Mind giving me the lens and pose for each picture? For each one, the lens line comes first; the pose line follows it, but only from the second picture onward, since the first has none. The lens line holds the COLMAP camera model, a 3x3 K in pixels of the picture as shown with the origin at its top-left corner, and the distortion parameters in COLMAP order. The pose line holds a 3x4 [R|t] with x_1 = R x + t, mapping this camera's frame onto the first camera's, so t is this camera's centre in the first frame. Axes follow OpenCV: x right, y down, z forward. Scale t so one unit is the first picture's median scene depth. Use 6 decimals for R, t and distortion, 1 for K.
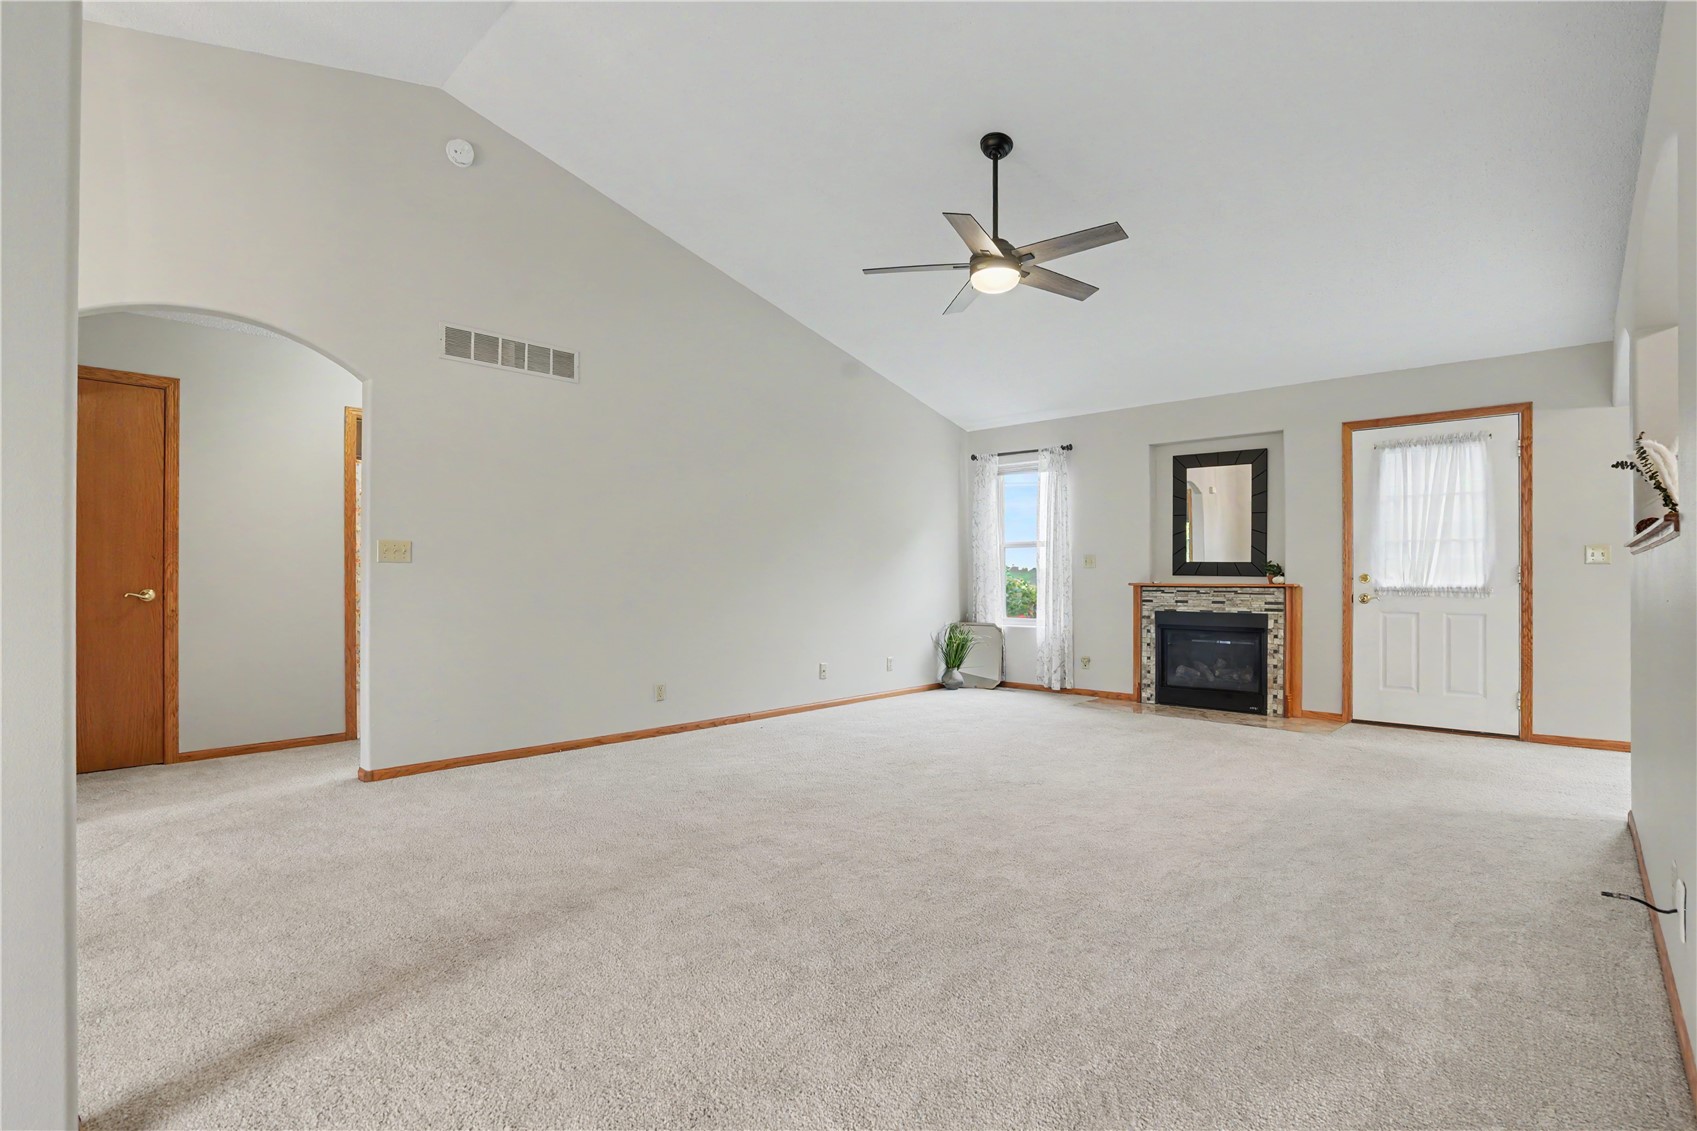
lens RADIAL K [[793.8, 0, 845.8], [0, 793.8, 569.5], [0, 0, 1]] dist [-0.025366, 0.003674]
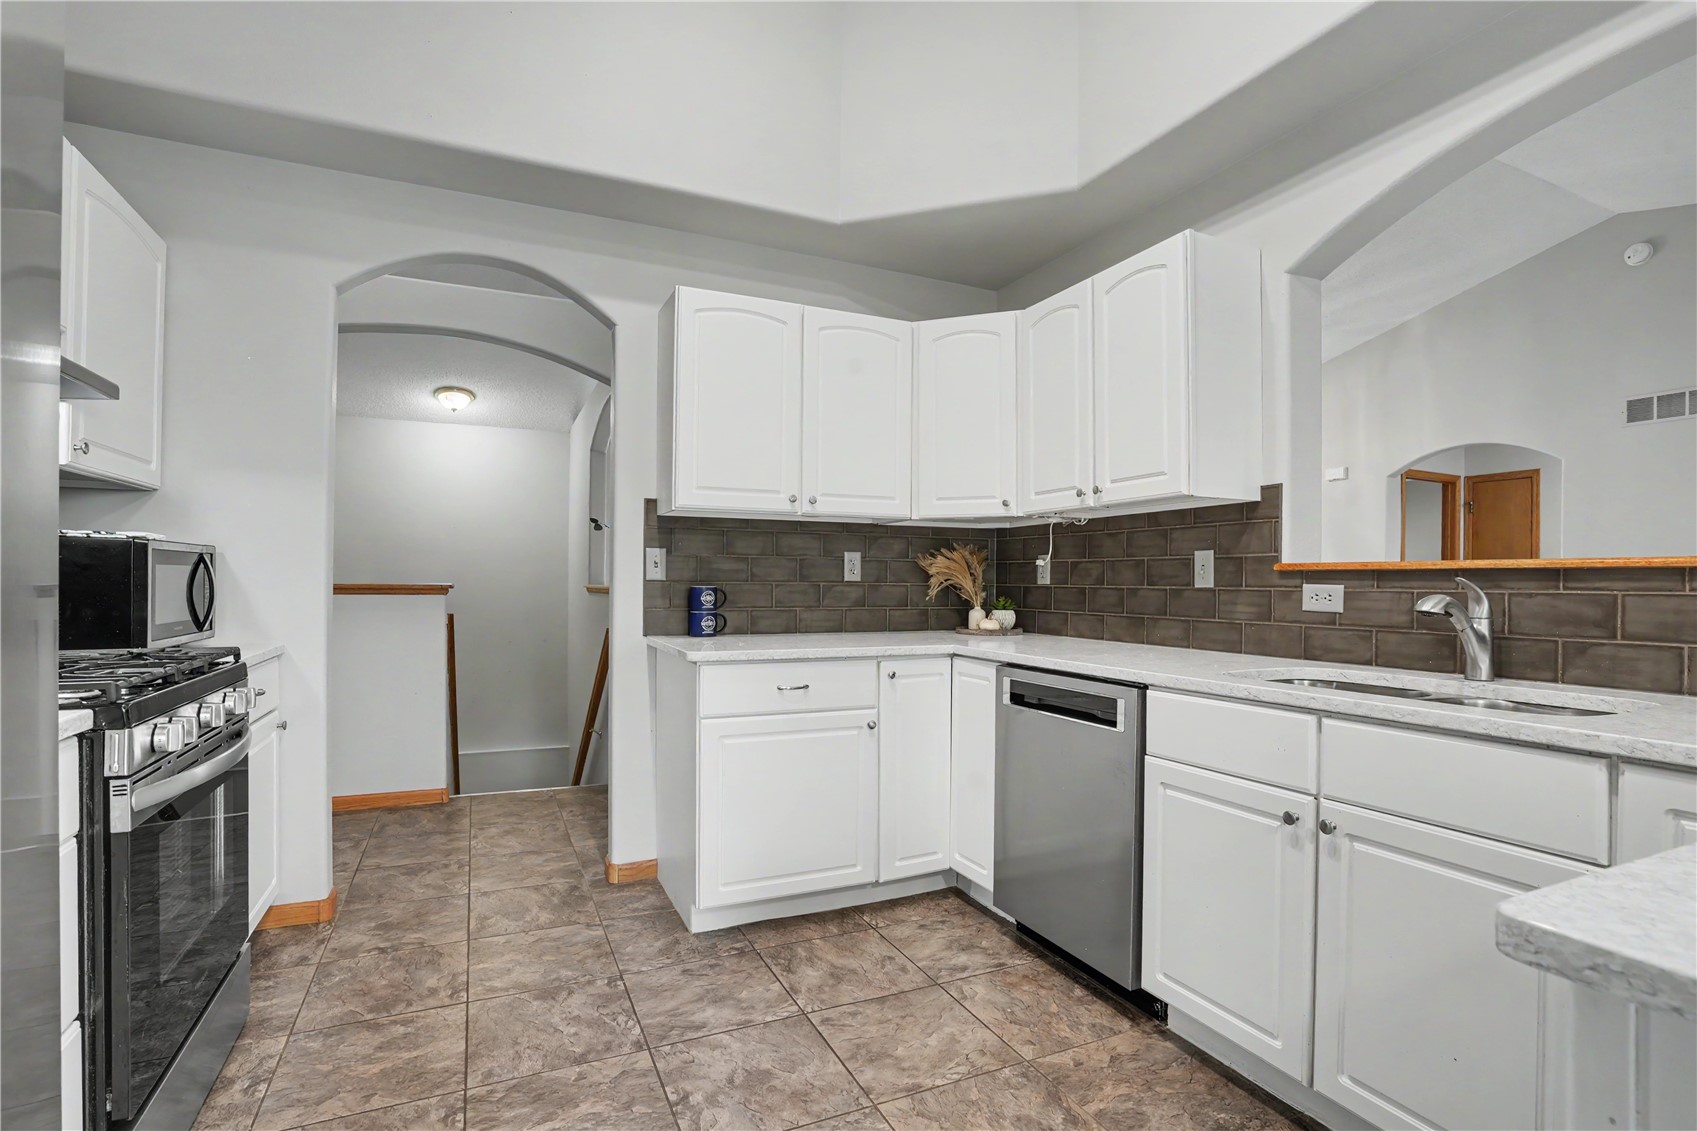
lens RADIAL K [[793.8, 0, 834.3], [0, 793.8, 571.3], [0, 0, 1]] dist [-0.025366, 0.003674]
pose [[-0.406807, -0.015030, -0.913391, 0.852210], [-0.001686, 0.999875, -0.015702, -0.009160], [0.913513, -0.004847, -0.406782, 0.254115]]
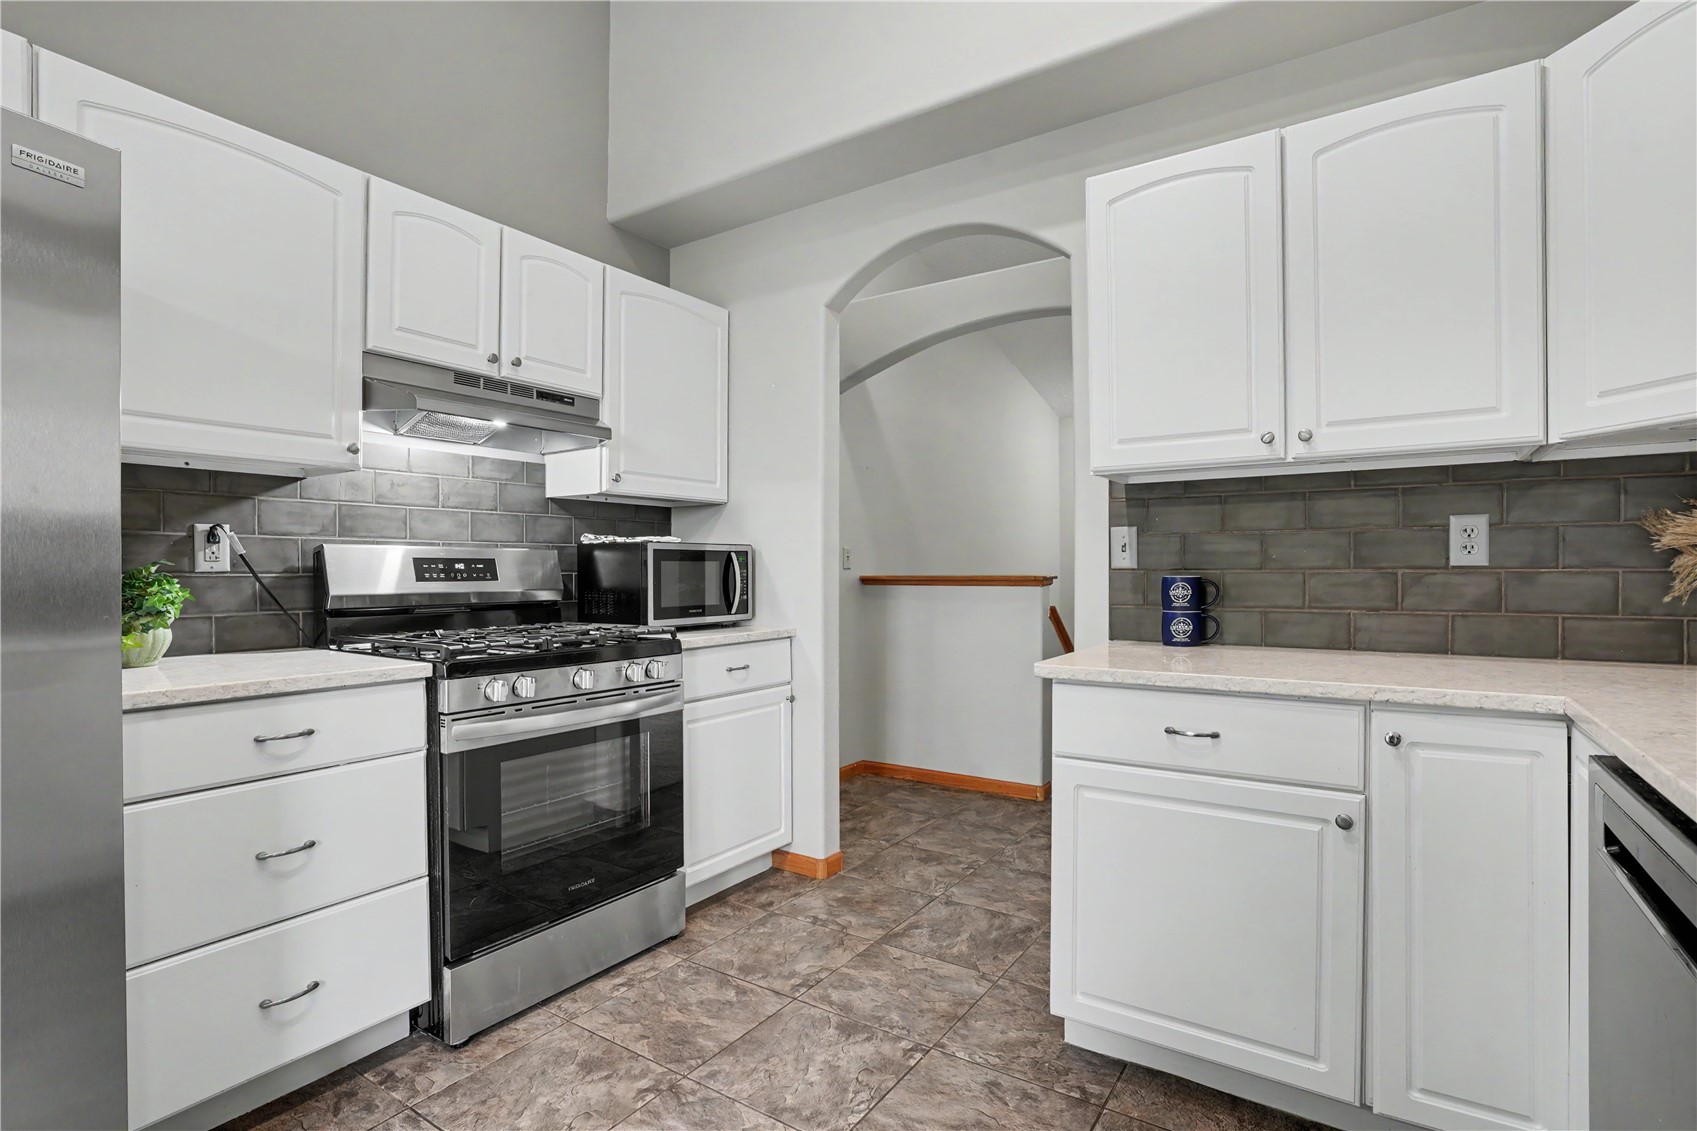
lens RADIAL K [[818.4, 0, 863.8], [0, 818.4, 561.2], [0, 0, 1]] dist [-0.022836, 0.001542]
pose [[-0.988263, 0.000141, -0.152760, 0.599656], [0.003173, 0.999803, -0.019600, -0.007121], [0.152727, -0.019854, -0.988069, 0.328945]]
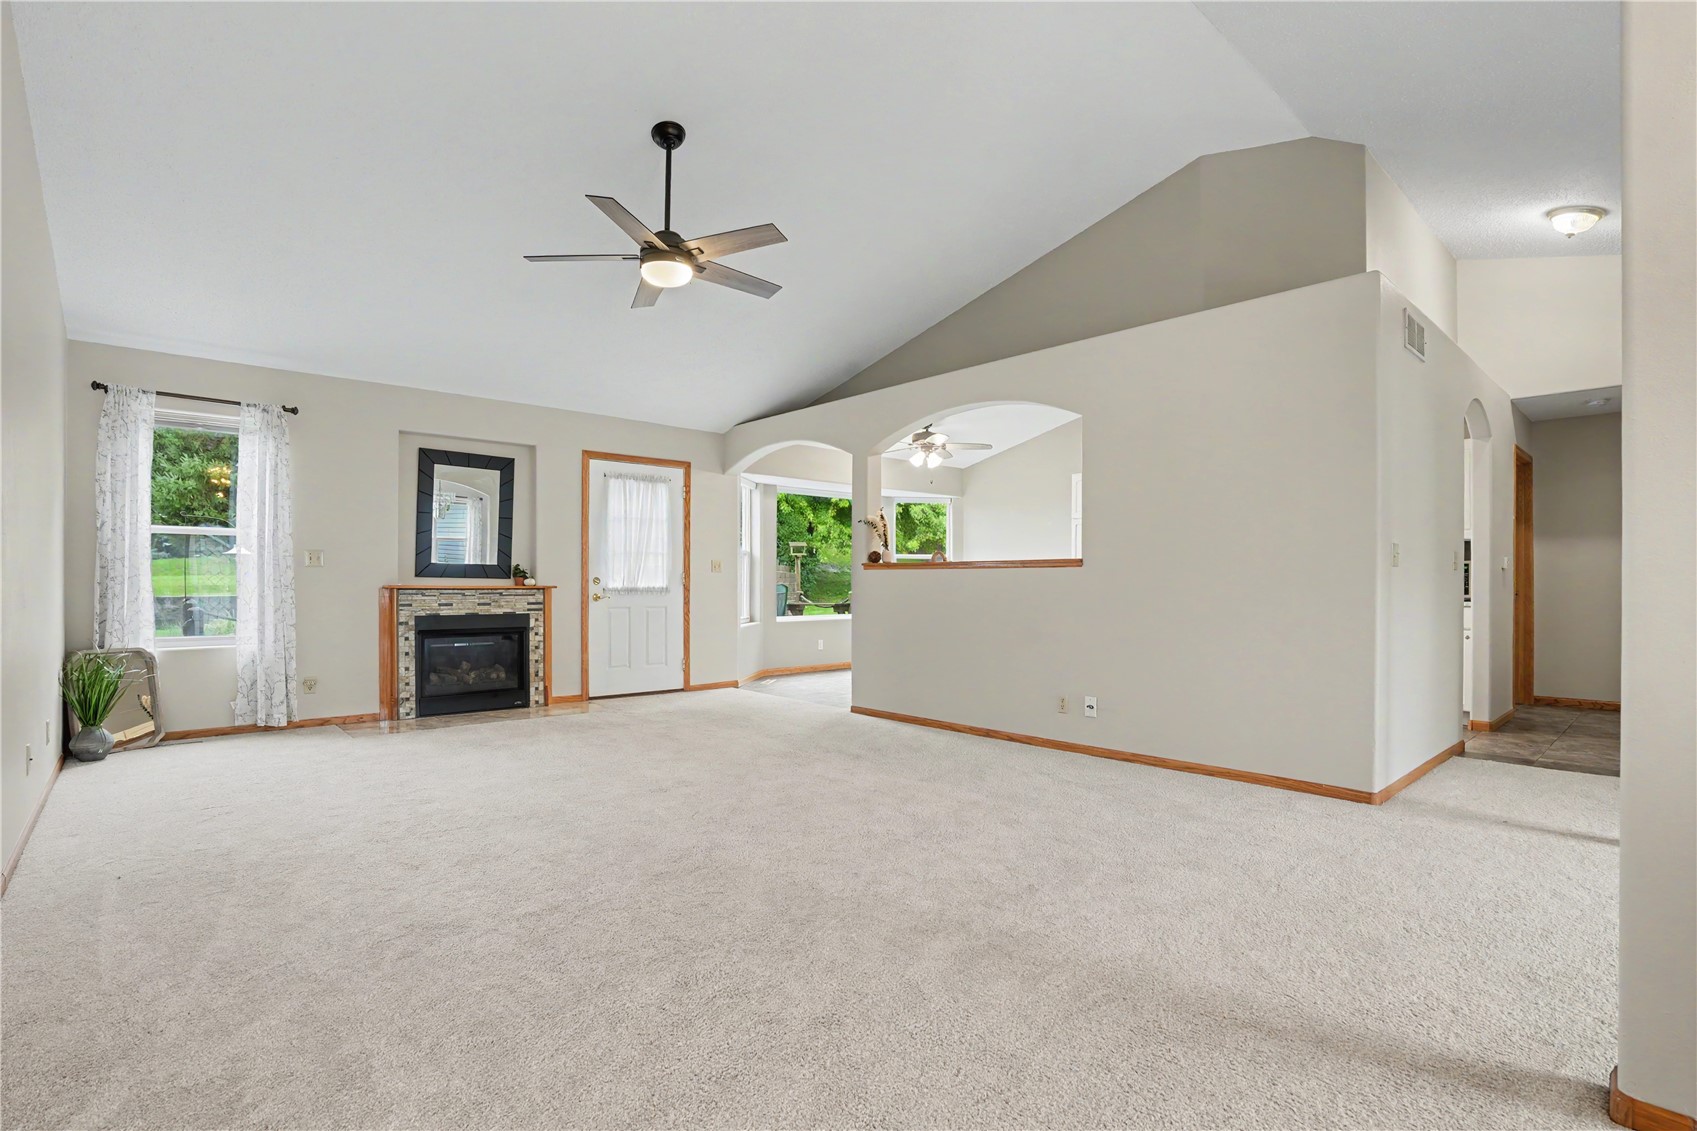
lens RADIAL K [[793.8, 0, 855.4], [0, 793.8, 582.2], [0, 0, 1]] dist [-0.025366, 0.003674]
pose [[0.118231, 0.001451, 0.992985, -0.489951], [-0.012859, 0.999917, 0.000070, 0.007597], [-0.992903, -0.012777, 0.118240, 0.429030]]
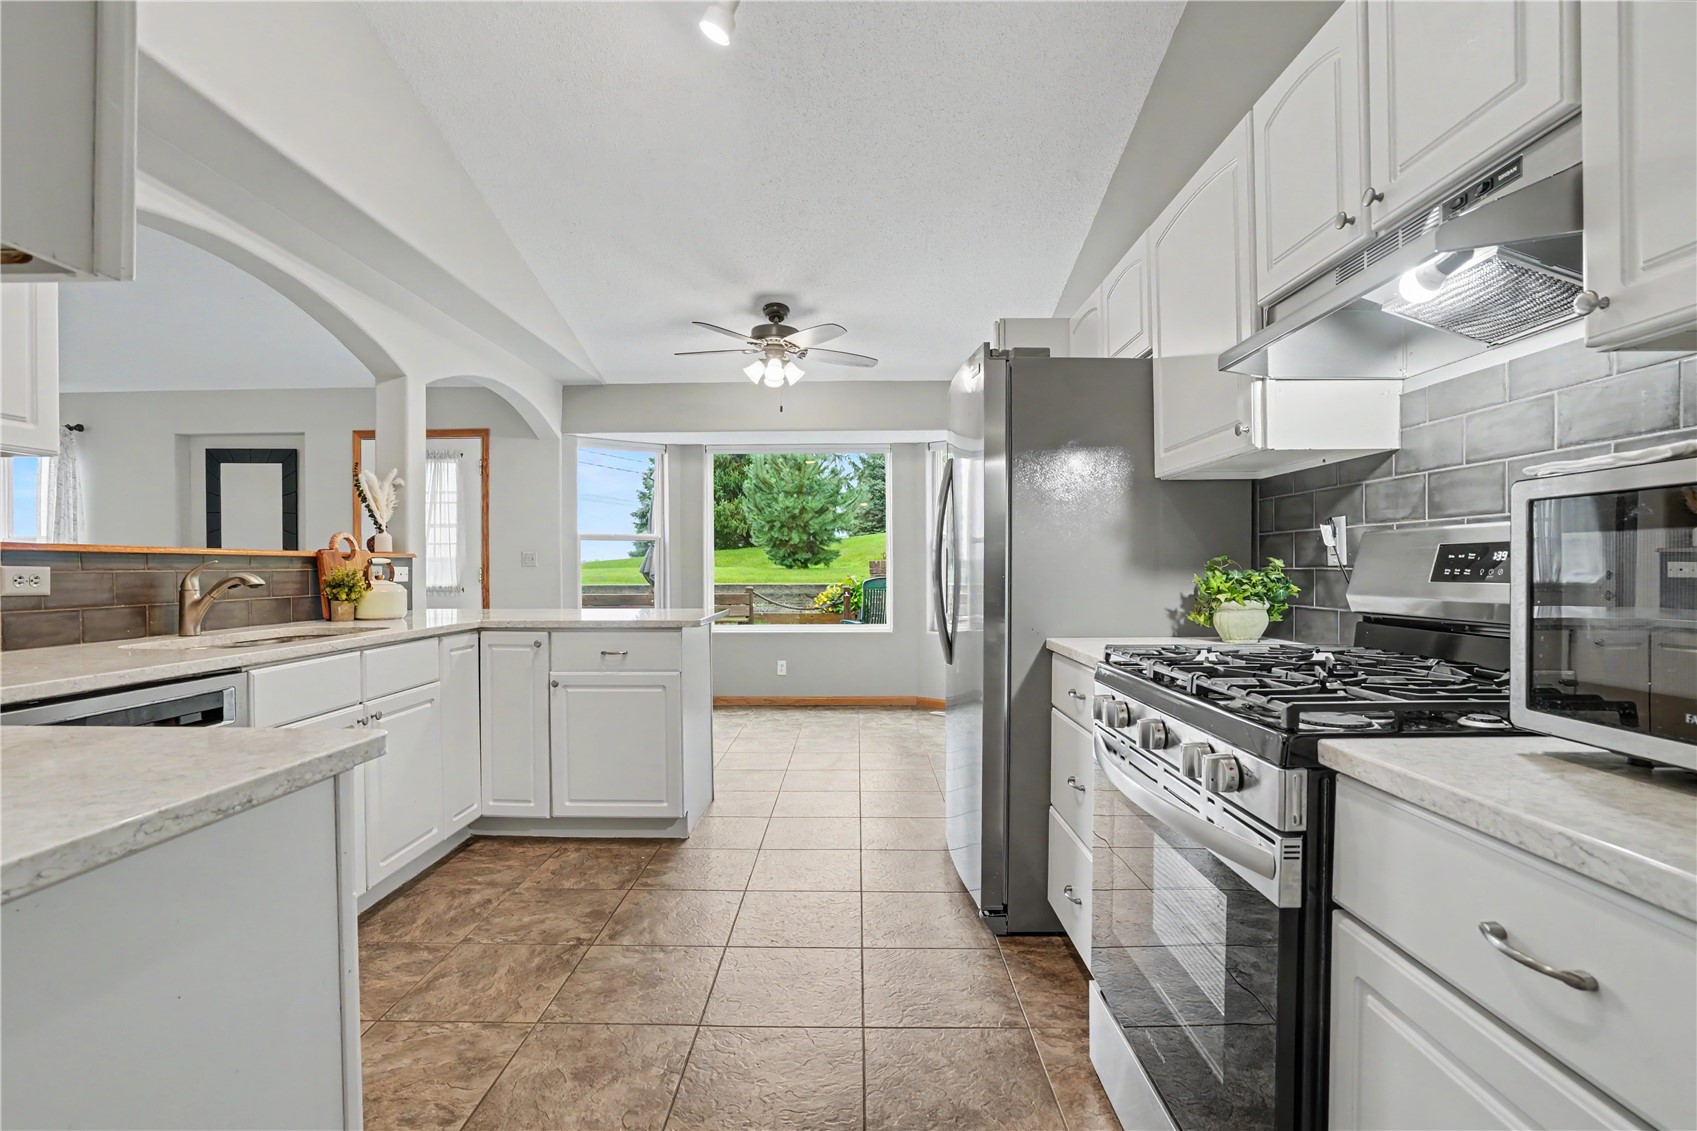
lens RADIAL K [[793.8, 0, 847.6], [0, 793.8, 570.3], [0, 0, 1]] dist [-0.025366, 0.003674]
pose [[0.760678, -0.004757, 0.649111, 0.437292], [-0.001790, 0.999954, 0.009427, -0.011359], [-0.649126, -0.008333, 0.760635, -0.217336]]
